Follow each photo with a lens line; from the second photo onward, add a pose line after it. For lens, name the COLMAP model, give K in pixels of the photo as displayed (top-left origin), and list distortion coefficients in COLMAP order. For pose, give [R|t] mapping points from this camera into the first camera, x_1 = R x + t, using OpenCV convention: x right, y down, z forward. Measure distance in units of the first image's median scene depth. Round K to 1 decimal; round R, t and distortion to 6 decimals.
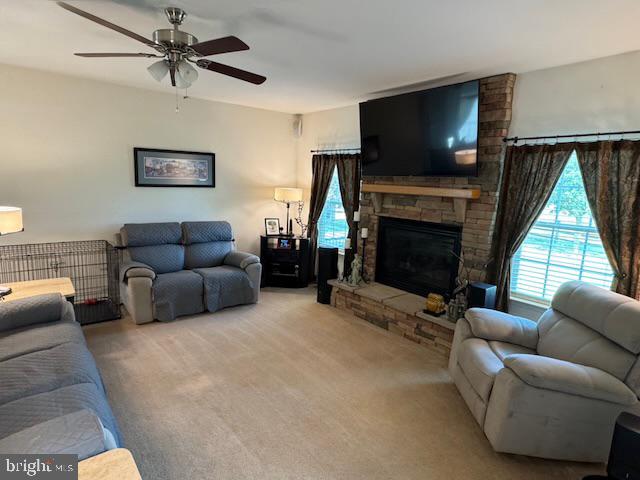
lens RADIAL K [[380.2, 0, 320.0], [0, 380.2, 240.0], [0, 0, 1]] dist [-0.001985, -0.000587]
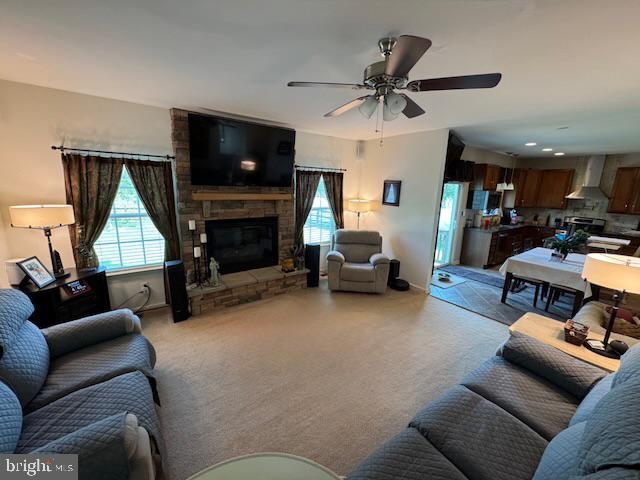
lens RADIAL K [[257.4, 0, 320.0], [0, 257.4, 240.0], [0, 0, 1]] dist [0.000611, 0.000059]
pose [[0.024375, -0.231587, 0.972509, -0.662379], [0.138092, 0.964252, 0.226160, -0.149179], [-0.990119, 0.128783, 0.055484, 0.694764]]
